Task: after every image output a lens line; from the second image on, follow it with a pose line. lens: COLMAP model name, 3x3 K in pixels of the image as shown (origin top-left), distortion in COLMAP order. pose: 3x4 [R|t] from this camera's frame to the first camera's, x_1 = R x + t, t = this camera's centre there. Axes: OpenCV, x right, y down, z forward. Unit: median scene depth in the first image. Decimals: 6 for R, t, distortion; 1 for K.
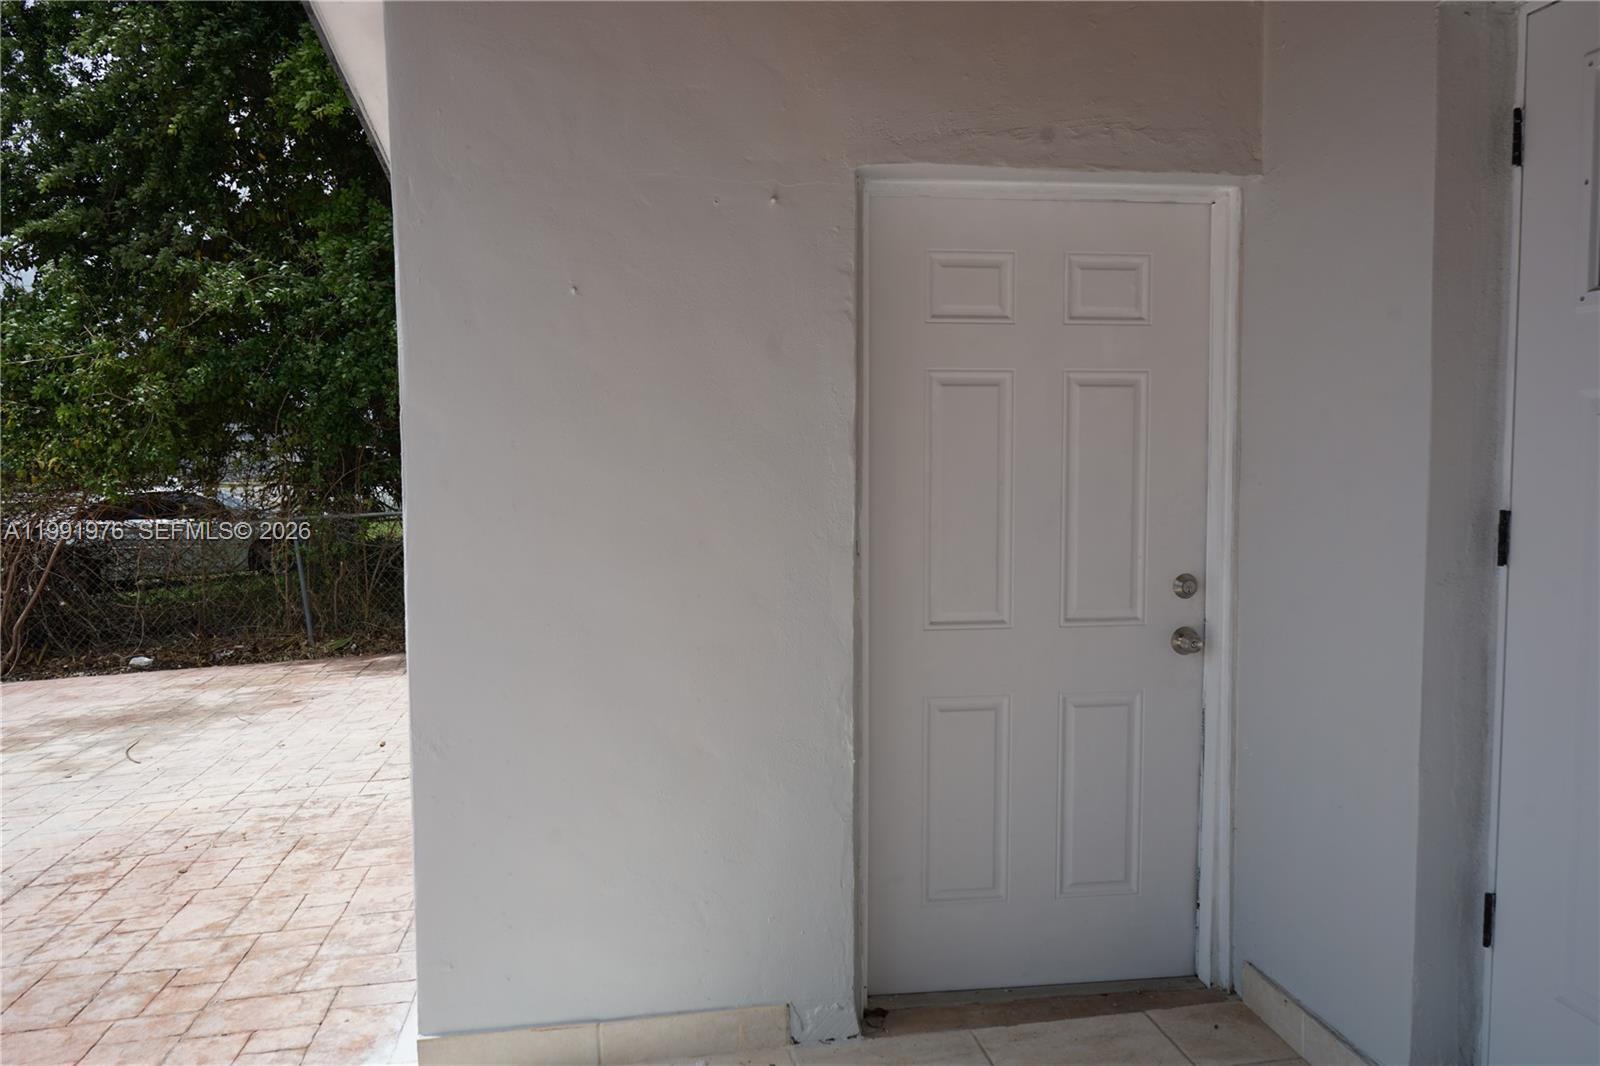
lens RADIAL K [[1277.6, 0, 803.4], [0, 1277.6, 530.2], [0, 0, 1]] dist [-0.023663, 0.016020]
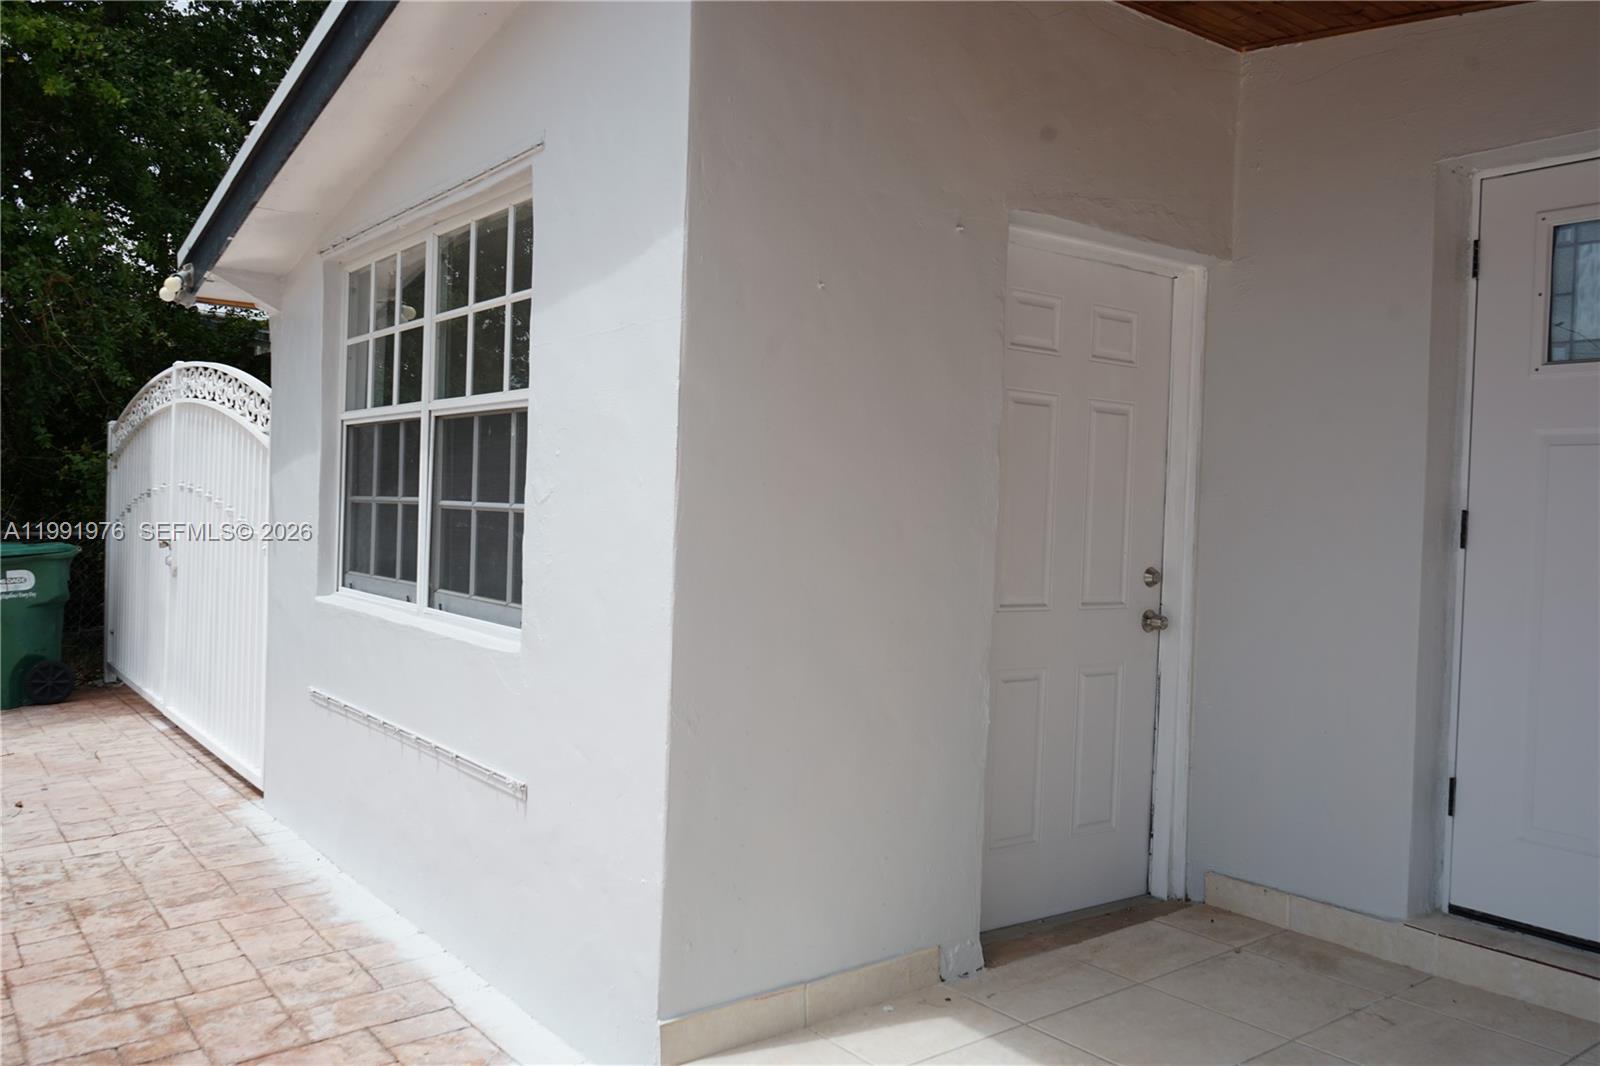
lens RADIAL K [[1277.6, 0, 810.9], [0, 1277.6, 531.5], [0, 0, 1]] dist [-0.023663, 0.016020]
pose [[0.875347, 0.025685, 0.482812, -0.598000], [-0.003881, 0.998929, -0.046107, 0.057970], [-0.483479, 0.038486, 0.874510, 0.063557]]
